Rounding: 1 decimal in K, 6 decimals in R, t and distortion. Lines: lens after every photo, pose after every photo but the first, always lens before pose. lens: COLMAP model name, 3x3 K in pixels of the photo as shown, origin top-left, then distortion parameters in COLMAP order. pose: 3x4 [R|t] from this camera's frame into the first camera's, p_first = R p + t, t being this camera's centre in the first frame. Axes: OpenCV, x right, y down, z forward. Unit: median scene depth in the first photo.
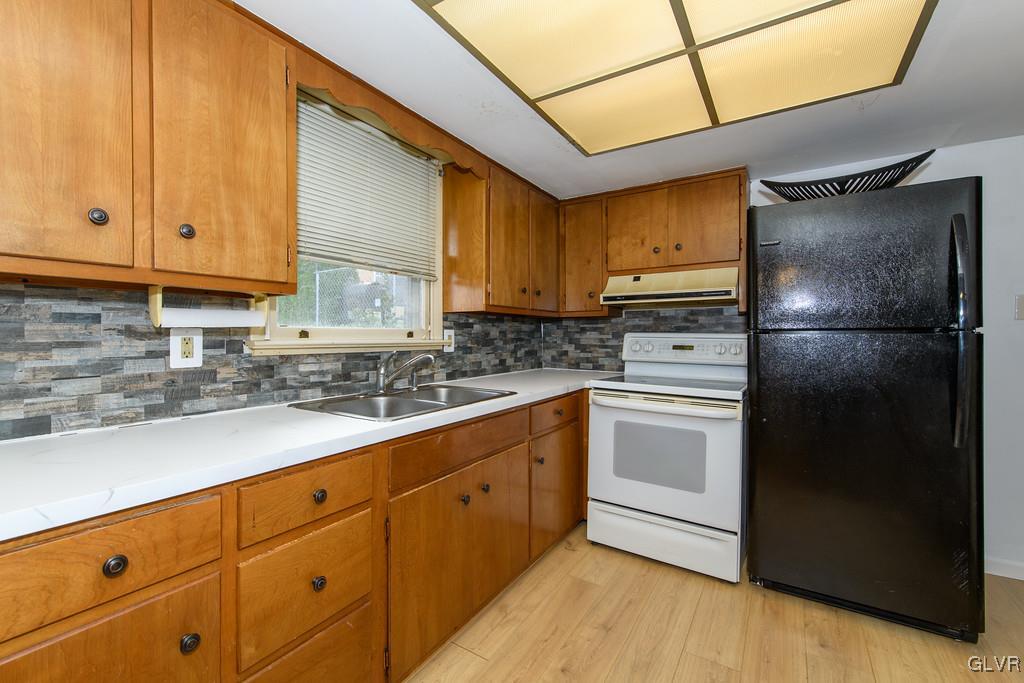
lens RADIAL K [[438.0, 0, 511.1], [0, 438.0, 336.9], [0, 0, 1]] dist [-0.001443, 0.001370]
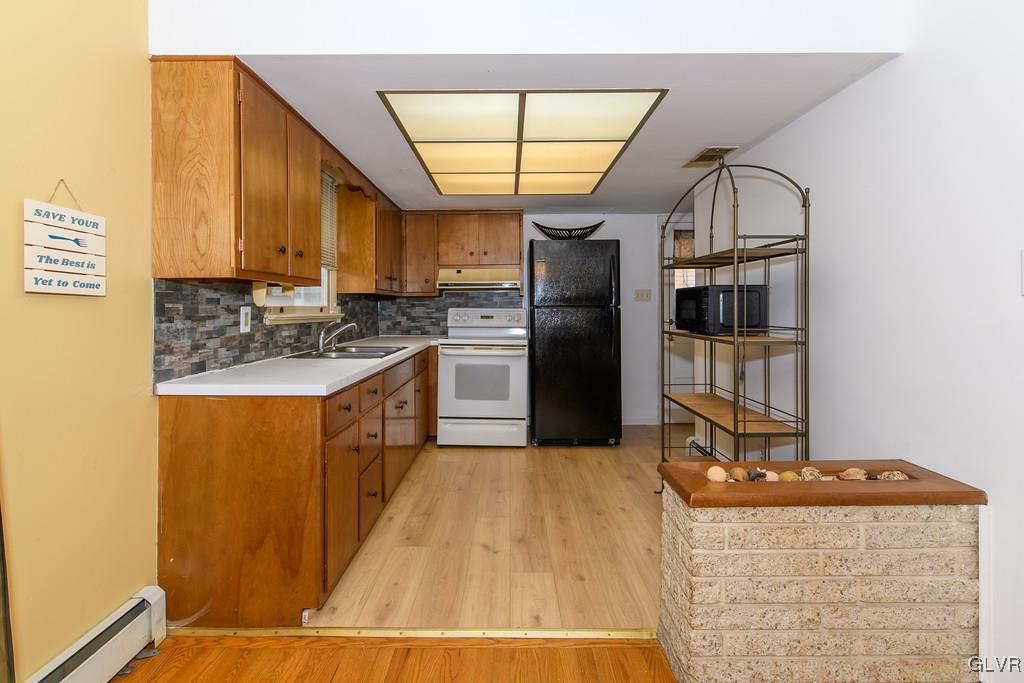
lens RADIAL K [[476.1, 0, 514.0], [0, 476.1, 310.3], [0, 0, 1]] dist [-0.000286, 0.000028]
pose [[0.841343, -0.005587, 0.540473, -0.514474], [0.005704, 0.999983, 0.001457, -0.002483], [-0.540472, 0.001857, 0.841360, -0.553545]]
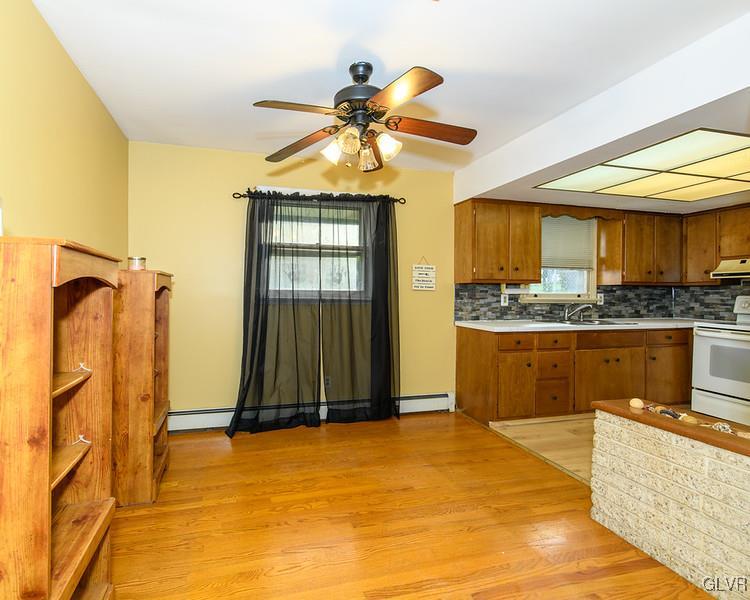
lens RADIAL K [[388.3, 0, 331.1], [0, 388.3, 294.1], [0, 0, 1]] dist [-0.001330, -0.000433]
pose [[0.729568, 0.005606, -0.683885, 0.188901], [-0.007778, 0.999970, -0.000100, -0.004420], [0.683864, 0.005392, 0.729590, -1.239285]]
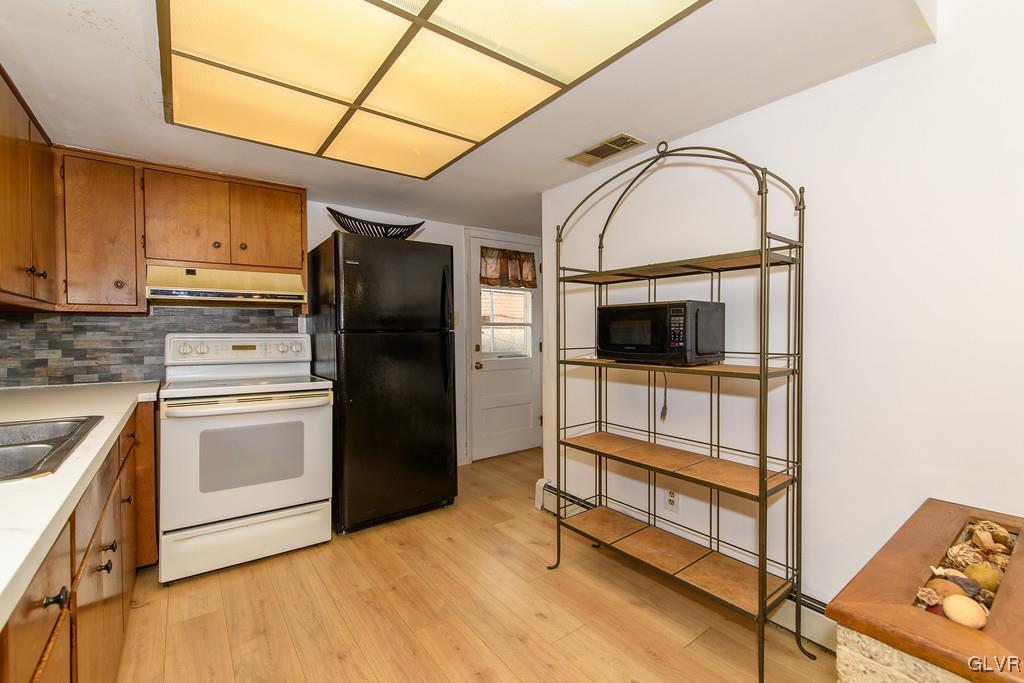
lens RADIAL K [[438.0, 0, 514.1], [0, 438.0, 337.3], [0, 0, 1]] dist [-0.001443, 0.001370]
pose [[0.351490, -0.013075, 0.936100, -0.377622], [0.011221, 0.999889, 0.009753, -0.002217], [-0.936124, 0.007076, 0.351598, 0.086803]]
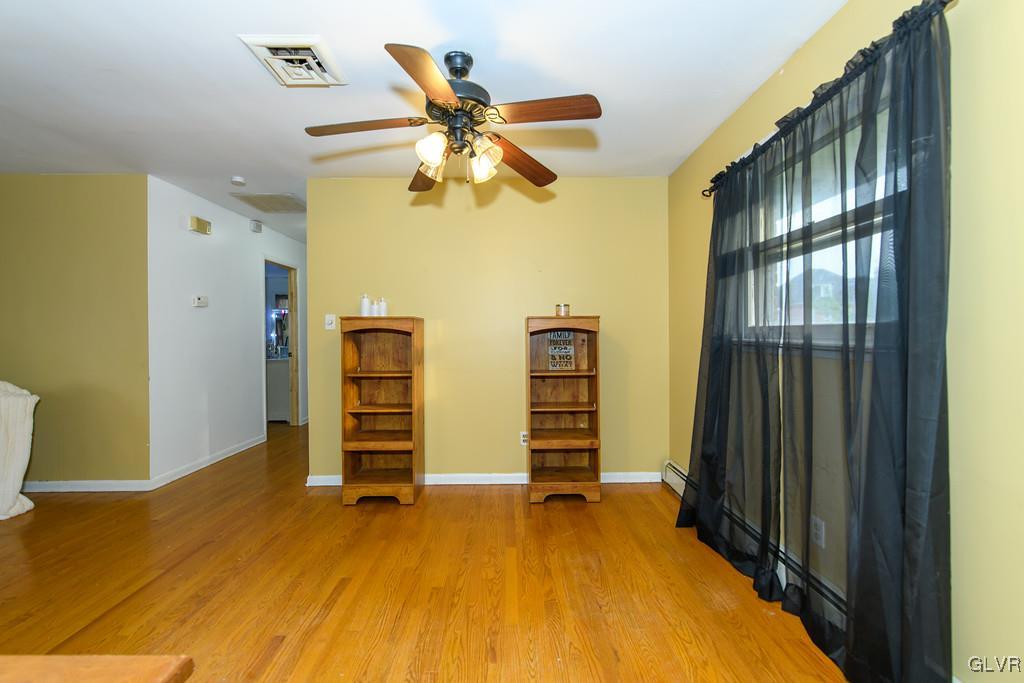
lens RADIAL K [[438.0, 0, 514.6], [0, 438.0, 337.1], [0, 0, 1]] dist [-0.001443, 0.001370]
pose [[-0.839599, 0.011375, -0.543088, -0.014919], [0.009198, 0.999935, 0.006723, -0.006557], [0.543129, 0.000649, -0.839649, 0.259253]]
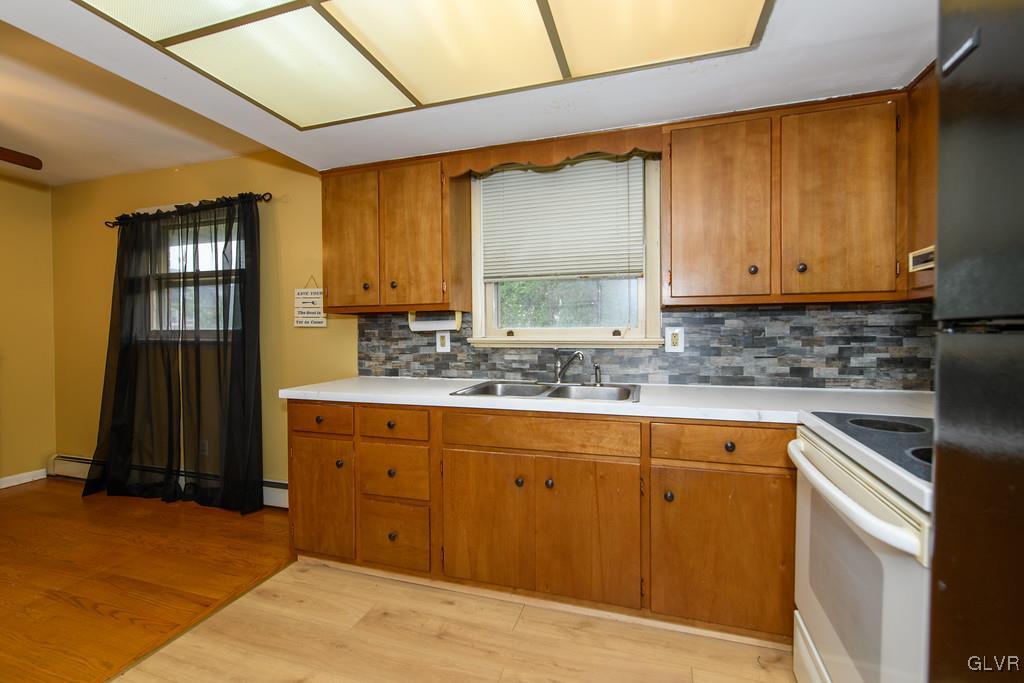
lens RADIAL K [[438.0, 0, 517.8], [0, 438.0, 338.5], [0, 0, 1]] dist [-0.001443, 0.001370]
pose [[0.254153, 0.013646, -0.967068, 0.688138], [0.003981, 0.999877, 0.015155, -0.008450], [0.967156, -0.007702, 0.254068, 0.504220]]
